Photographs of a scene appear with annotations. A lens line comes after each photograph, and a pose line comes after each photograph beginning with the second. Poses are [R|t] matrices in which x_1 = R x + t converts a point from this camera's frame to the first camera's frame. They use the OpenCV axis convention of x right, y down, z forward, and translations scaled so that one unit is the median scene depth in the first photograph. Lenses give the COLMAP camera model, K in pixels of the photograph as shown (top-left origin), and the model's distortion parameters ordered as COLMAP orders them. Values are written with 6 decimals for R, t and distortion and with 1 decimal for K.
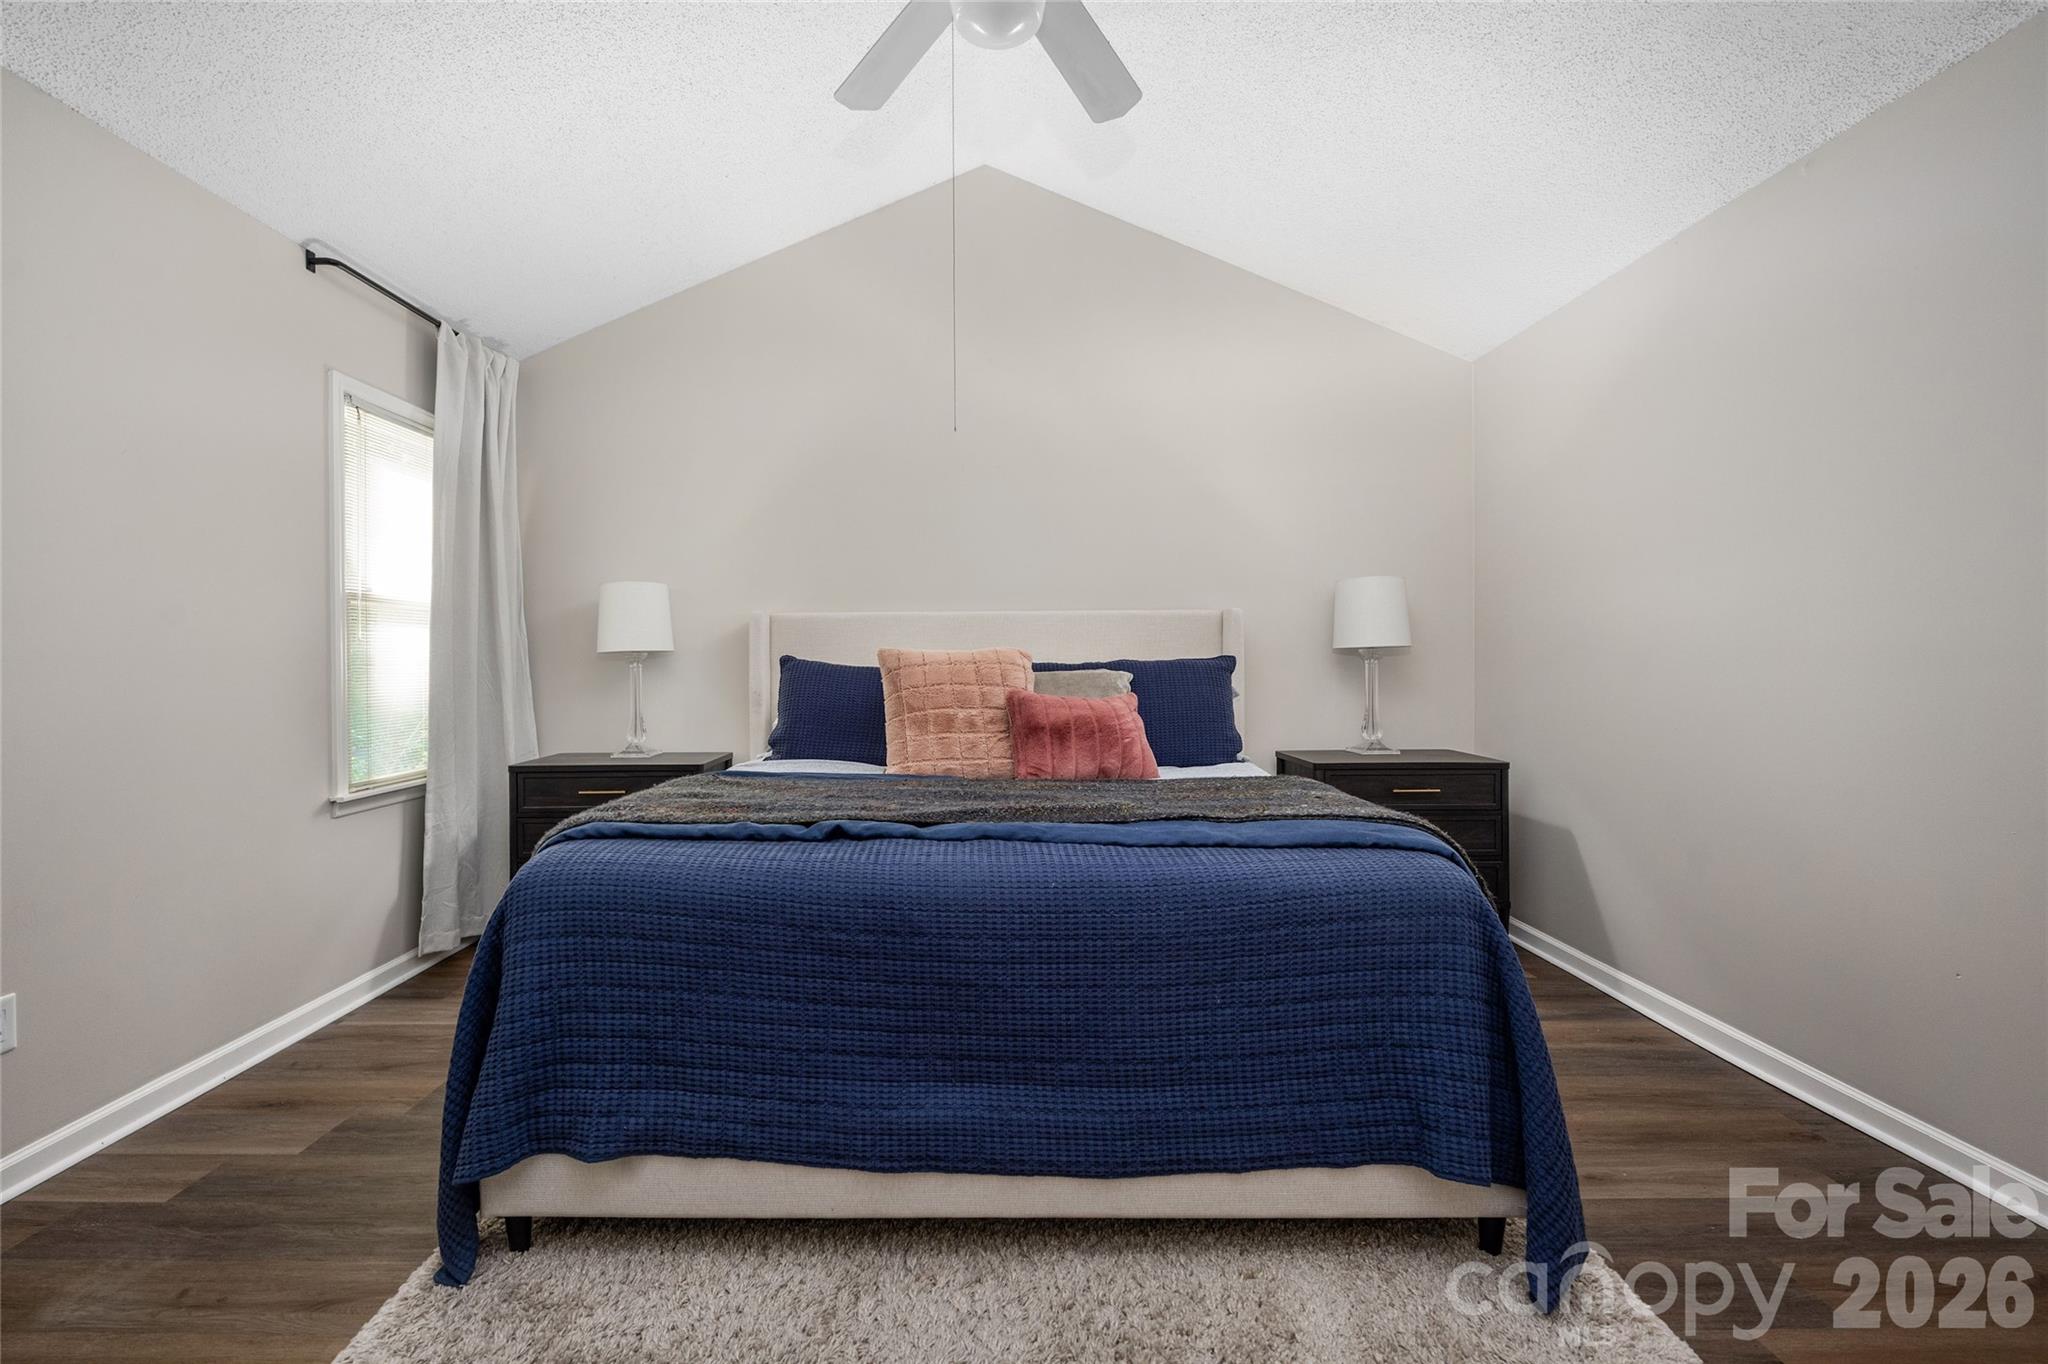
lens RADIAL K [[834.8, 0, 1018.1], [0, 834.8, 656.8], [0, 0, 1]] dist [0.000970, -0.000075]
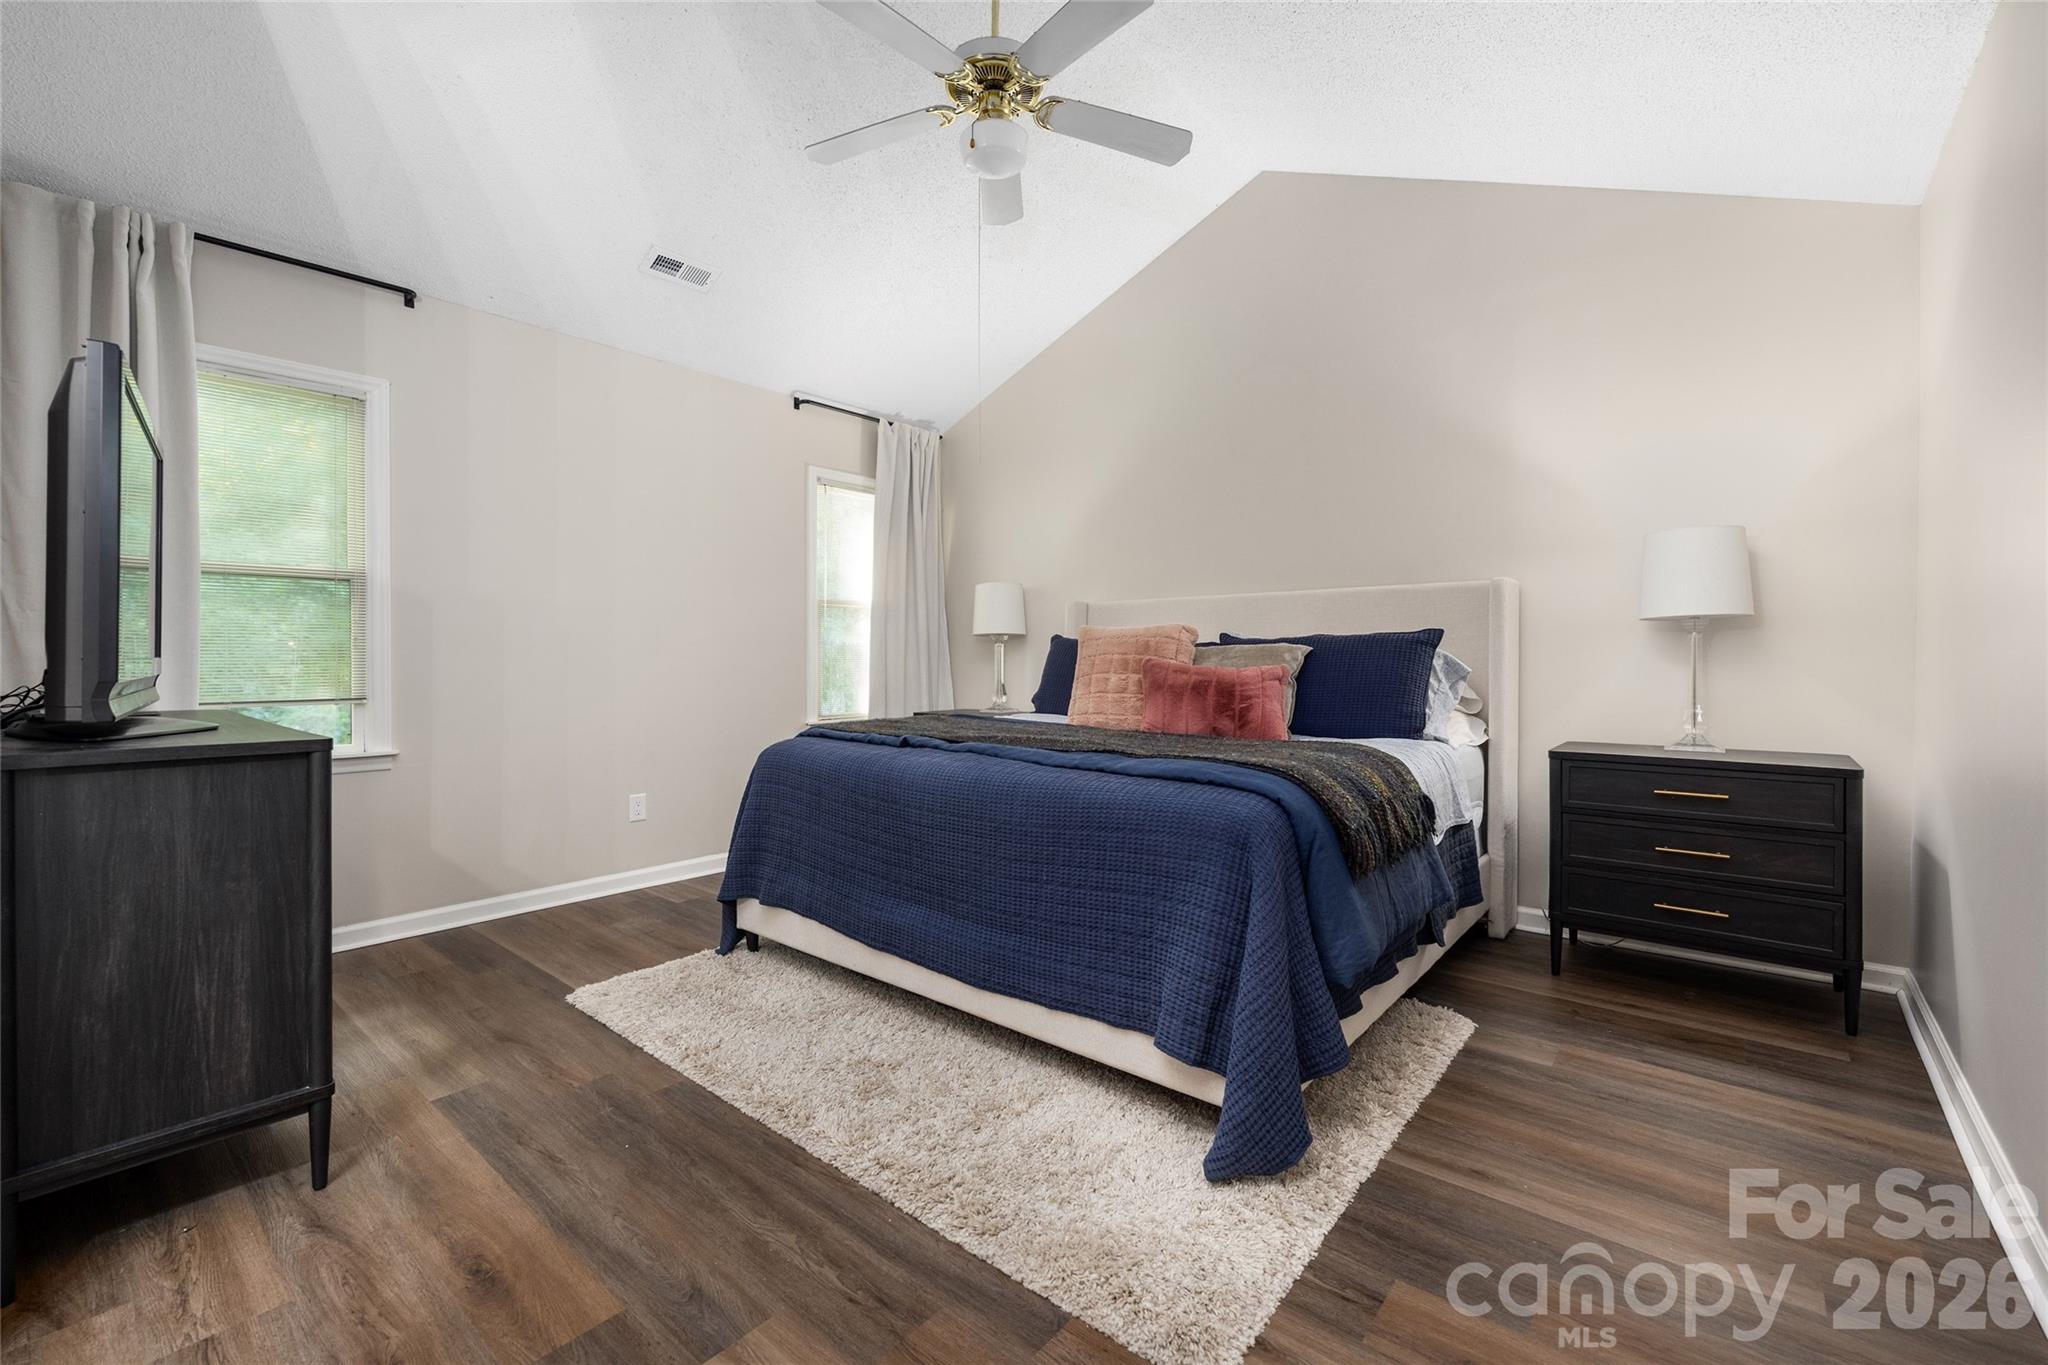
lens RADIAL K [[864.9, 0, 1024.5], [0, 864.9, 649.8], [0, 0, 1]] dist [-0.002555, -0.000373]
pose [[0.766717, -0.002628, -0.641980, 0.623180], [0.000385, 0.999993, -0.003633, 0.030899], [0.641986, 0.002538, 0.766712, -0.043852]]
